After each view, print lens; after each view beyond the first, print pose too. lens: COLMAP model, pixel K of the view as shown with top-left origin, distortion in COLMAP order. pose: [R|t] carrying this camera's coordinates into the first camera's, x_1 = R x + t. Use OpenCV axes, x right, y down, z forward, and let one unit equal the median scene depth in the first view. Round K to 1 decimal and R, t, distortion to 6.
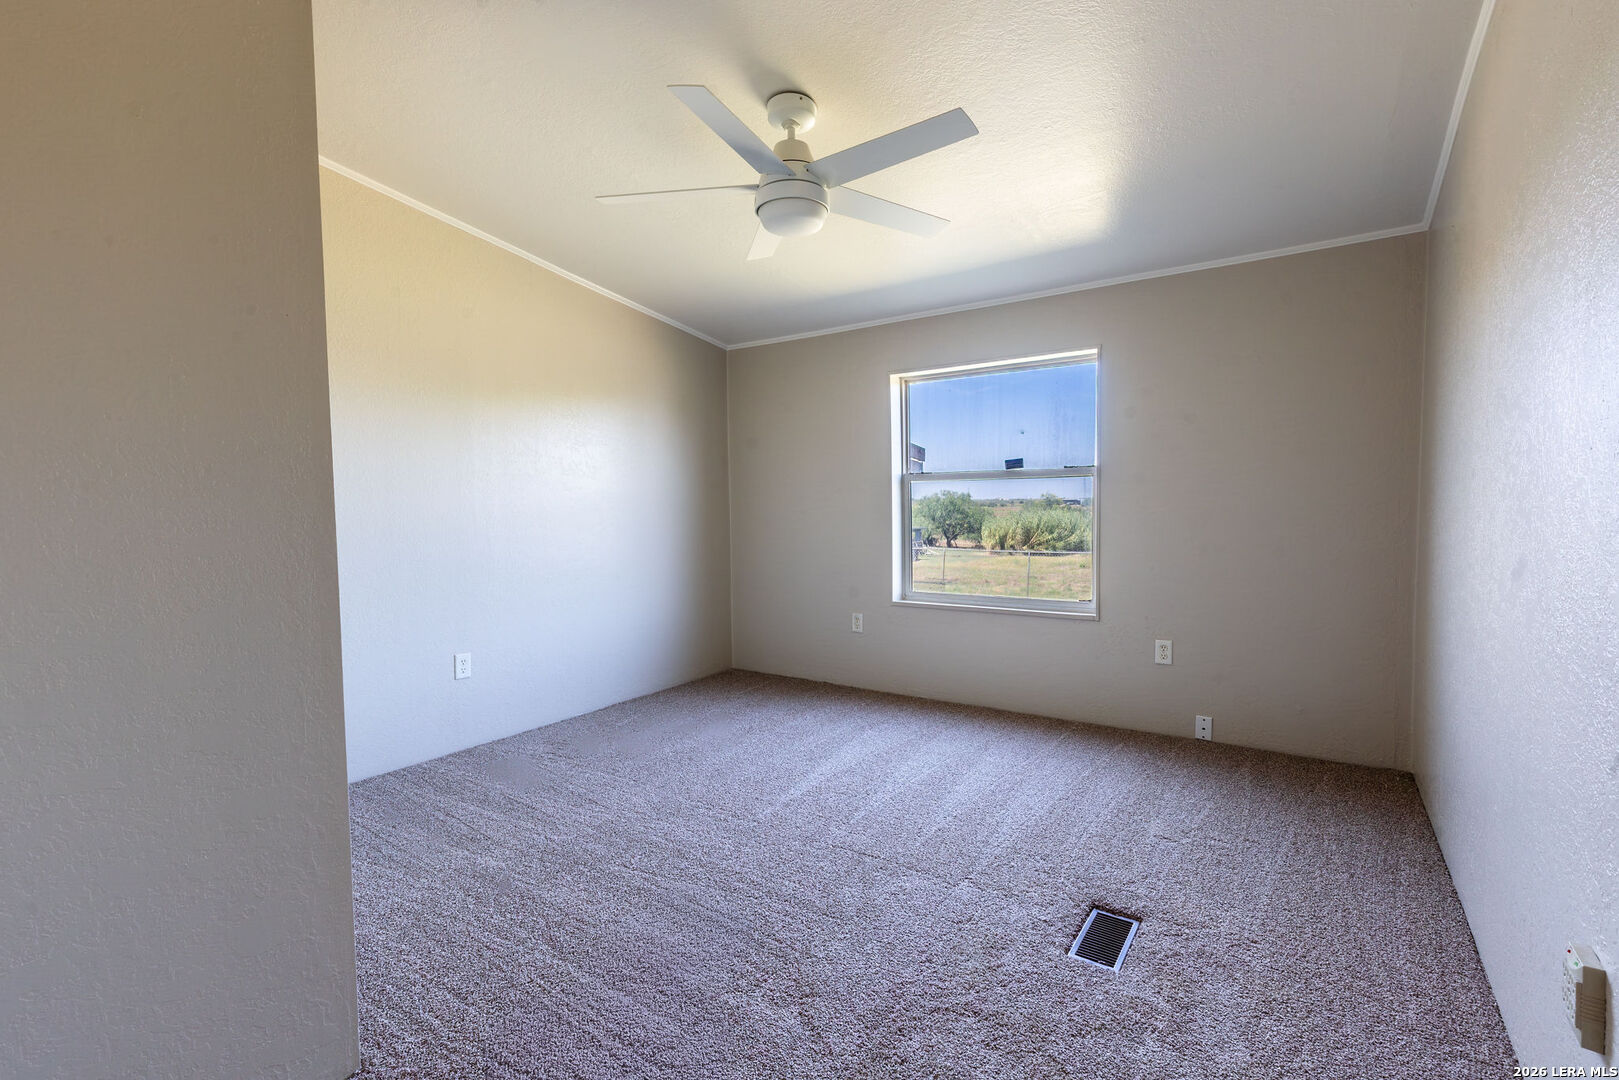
lens RADIAL K [[730.2, 0, 809.5], [0, 730.2, 540.0], [0, 0, 1]] dist [0.001189, 0.000009]
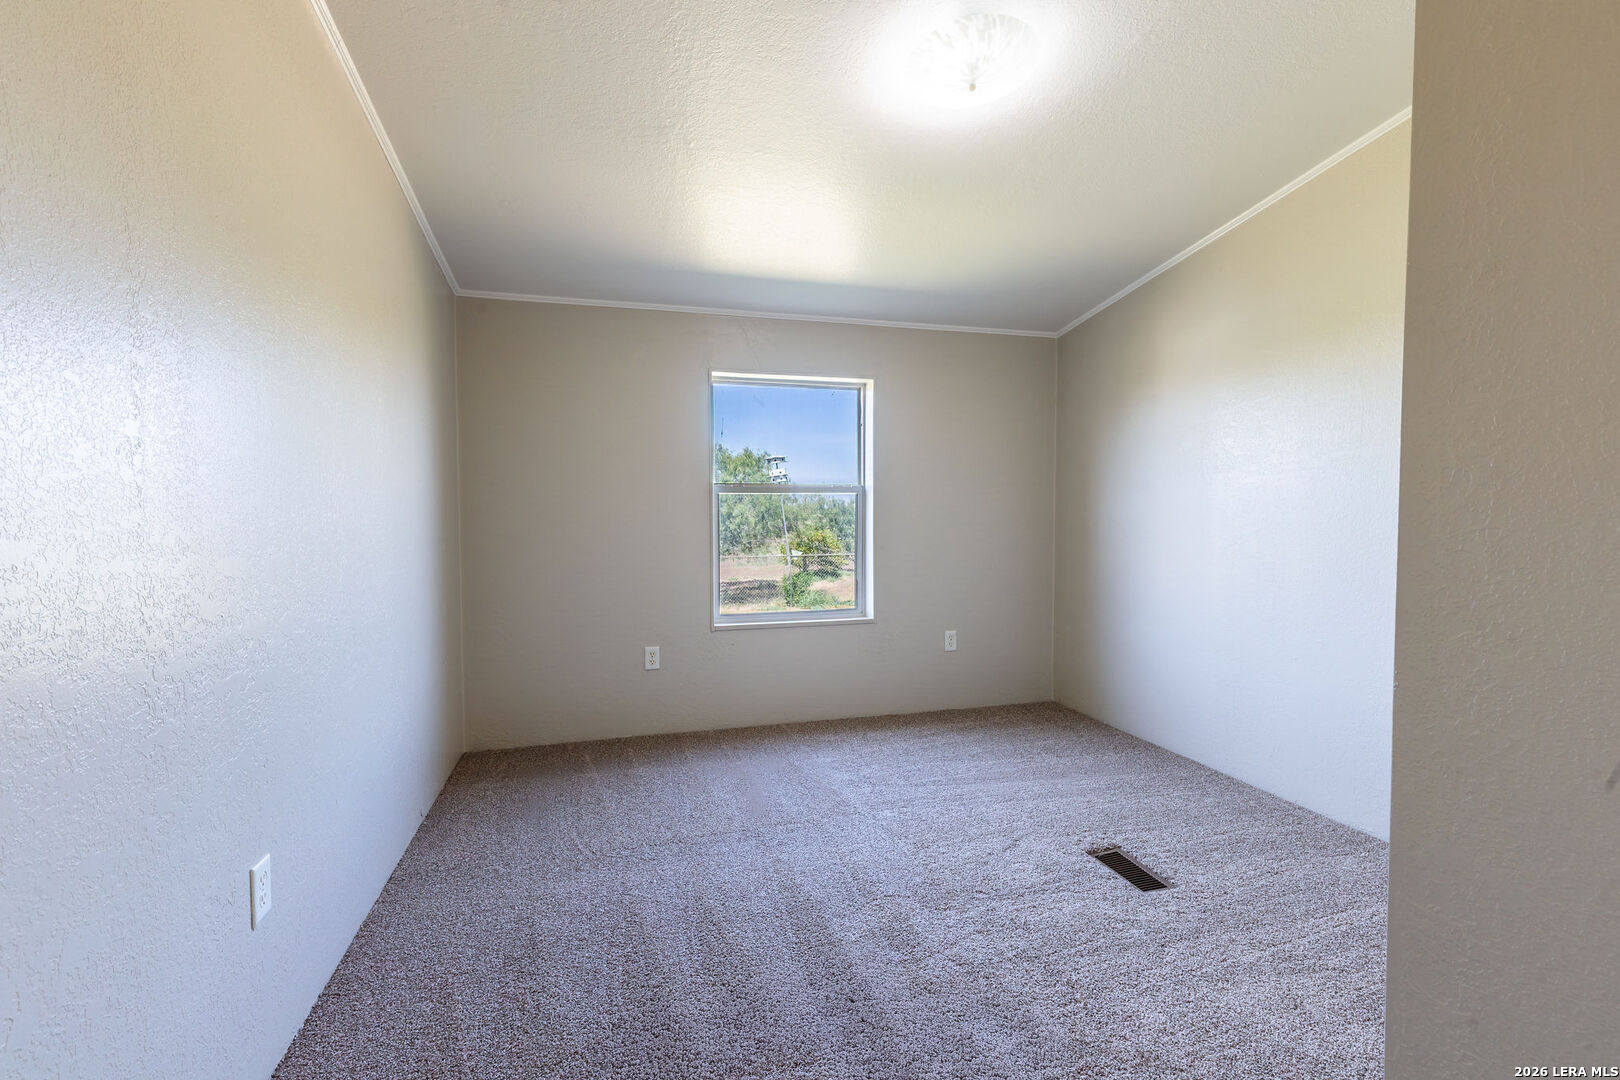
lens RADIAL K [[730.6, 0, 810.0], [0, 730.6, 540.0], [0, 0, 1]] dist [0.001189, 0.000009]
pose [[0.630001, -0.017900, 0.776388, -0.517364], [0.036021, 0.999332, -0.006189, -0.011656], [-0.775759, 0.031866, 0.630225, 0.358334]]
